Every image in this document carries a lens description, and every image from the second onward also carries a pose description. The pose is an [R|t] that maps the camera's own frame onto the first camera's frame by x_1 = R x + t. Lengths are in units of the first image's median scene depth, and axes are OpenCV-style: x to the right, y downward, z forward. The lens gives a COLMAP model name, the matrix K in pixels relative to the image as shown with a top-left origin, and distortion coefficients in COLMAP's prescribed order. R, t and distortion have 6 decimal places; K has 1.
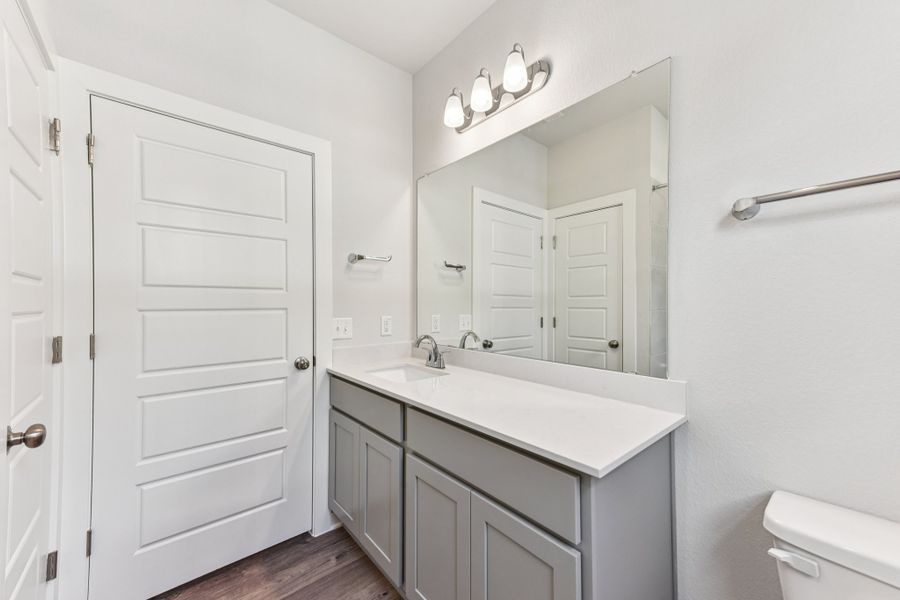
lens RADIAL K [[347.9, 0, 450.2], [0, 347.9, 303.1], [0, 0, 1]] dist [0.033569, 0.000104]
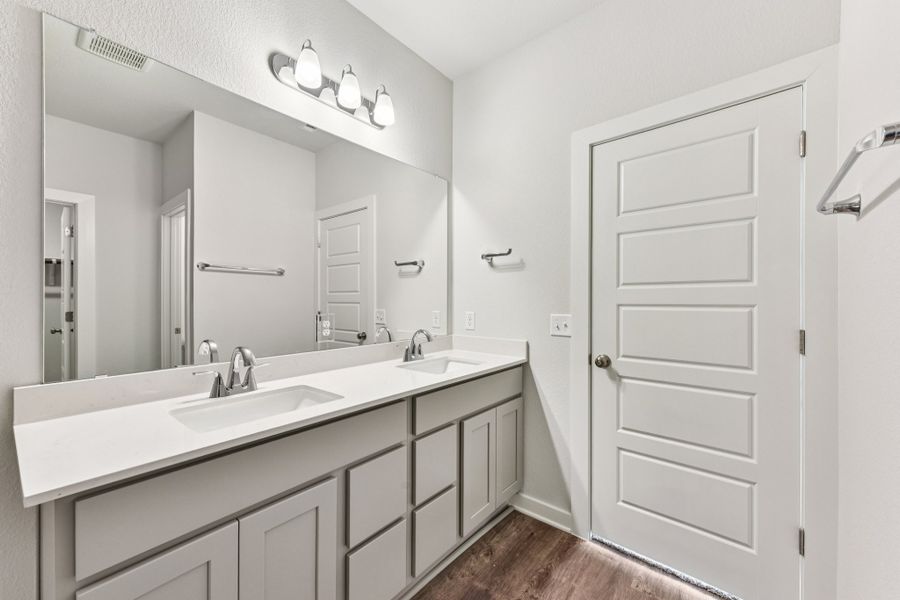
lens RADIAL K [[356.5, 0, 446.8], [0, 356.5, 295.4], [0, 0, 1]] dist [0.024999, 0.000070]
pose [[0.178024, -0.012953, -0.983941, 0.810111], [0.000897, 0.999915, -0.013001, 0.003430], [0.984026, 0.001432, 0.178021, 0.686989]]
